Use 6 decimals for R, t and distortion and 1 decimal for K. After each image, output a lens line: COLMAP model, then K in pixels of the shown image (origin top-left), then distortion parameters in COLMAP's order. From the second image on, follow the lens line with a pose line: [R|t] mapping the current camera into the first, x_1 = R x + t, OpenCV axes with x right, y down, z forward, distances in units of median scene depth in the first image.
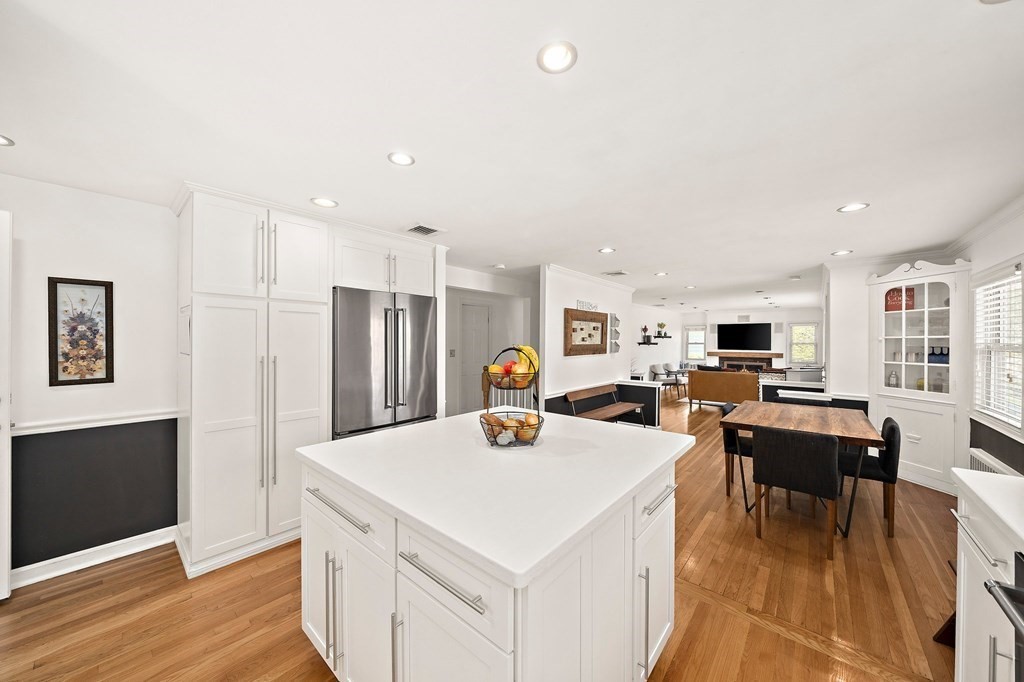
lens RADIAL K [[360.2, 0, 507.1], [0, 360.2, 342.0], [0, 0, 1]] dist [-0.004391, -0.000117]
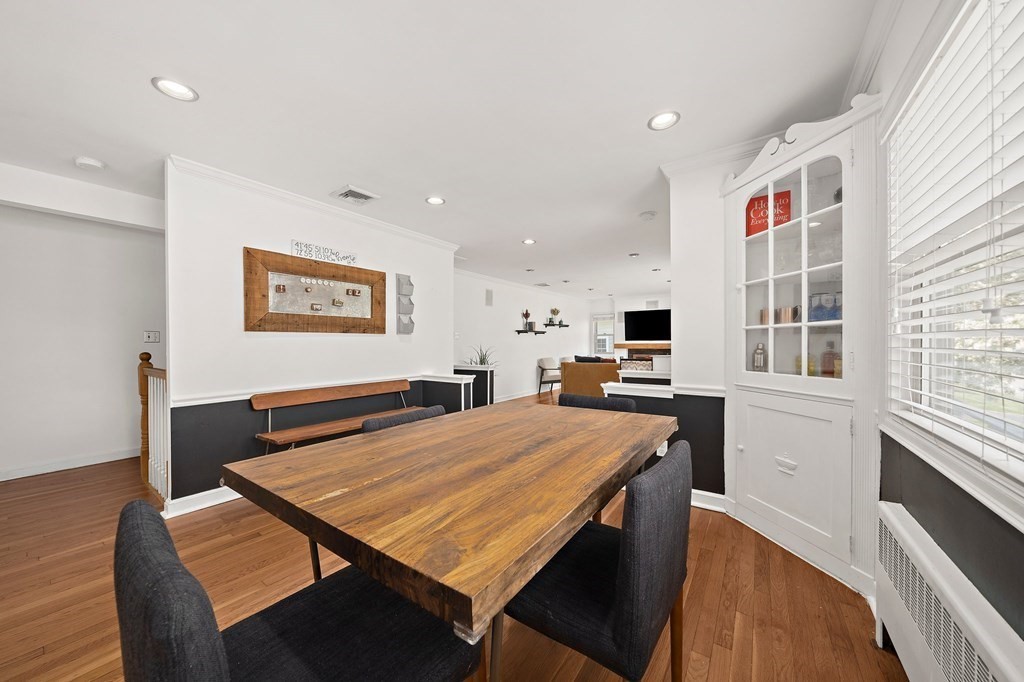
lens RADIAL K [[357.0, 0, 508.7], [0, 357.0, 348.4], [0, 0, 1]] dist [-0.008119, -0.000213]
pose [[0.995229, -0.011976, 0.096829, 0.538027], [0.011143, 0.999896, 0.009142, 0.068343], [-0.096928, -0.008020, 0.995259, 0.411239]]
